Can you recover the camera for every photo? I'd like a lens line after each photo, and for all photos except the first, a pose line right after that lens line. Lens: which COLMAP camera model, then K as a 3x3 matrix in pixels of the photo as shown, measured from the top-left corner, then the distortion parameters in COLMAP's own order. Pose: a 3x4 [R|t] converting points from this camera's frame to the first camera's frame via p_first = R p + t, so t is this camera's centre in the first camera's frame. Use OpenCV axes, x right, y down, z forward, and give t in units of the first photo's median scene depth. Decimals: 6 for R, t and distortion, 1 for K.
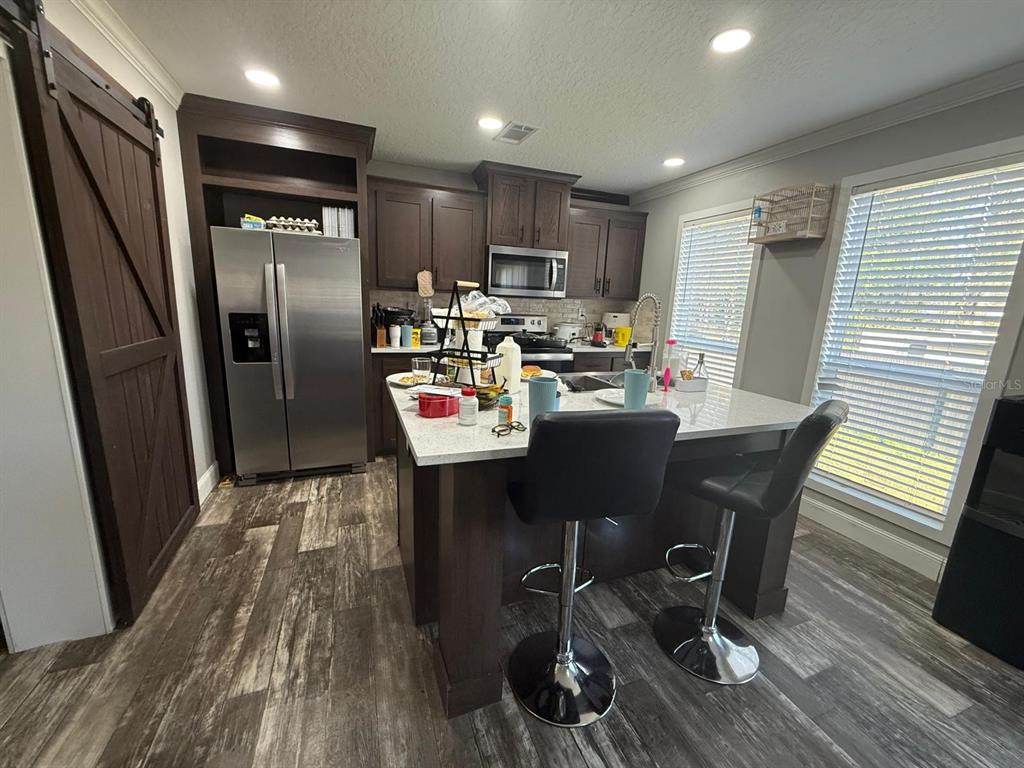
lens RADIAL K [[412.3, 0, 510.2], [0, 412.3, 385.0], [0, 0, 1]] dist [0.006711, 0.000563]
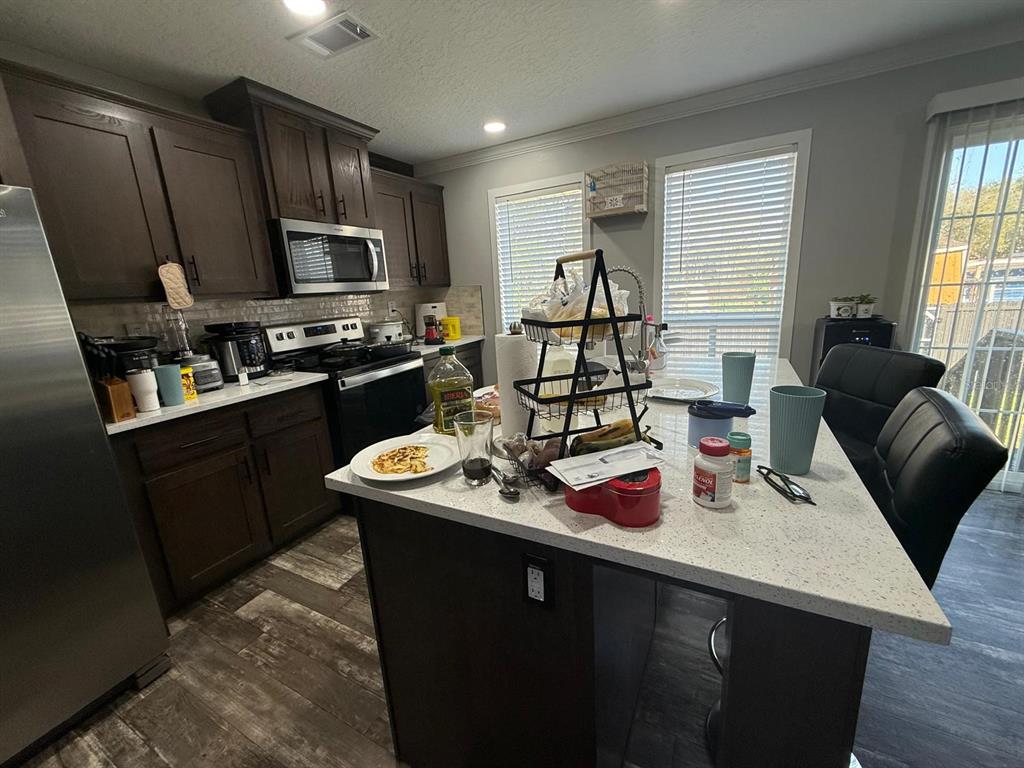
lens RADIAL K [[412.3, 0, 506.4], [0, 412.3, 383.6], [0, 0, 1]] dist [0.006711, 0.000563]
pose [[0.747073, -0.233869, 0.622244, -0.259721], [0.223613, 0.969931, 0.096074, -0.074476], [-0.626003, 0.067368, 0.776906, 0.307233]]
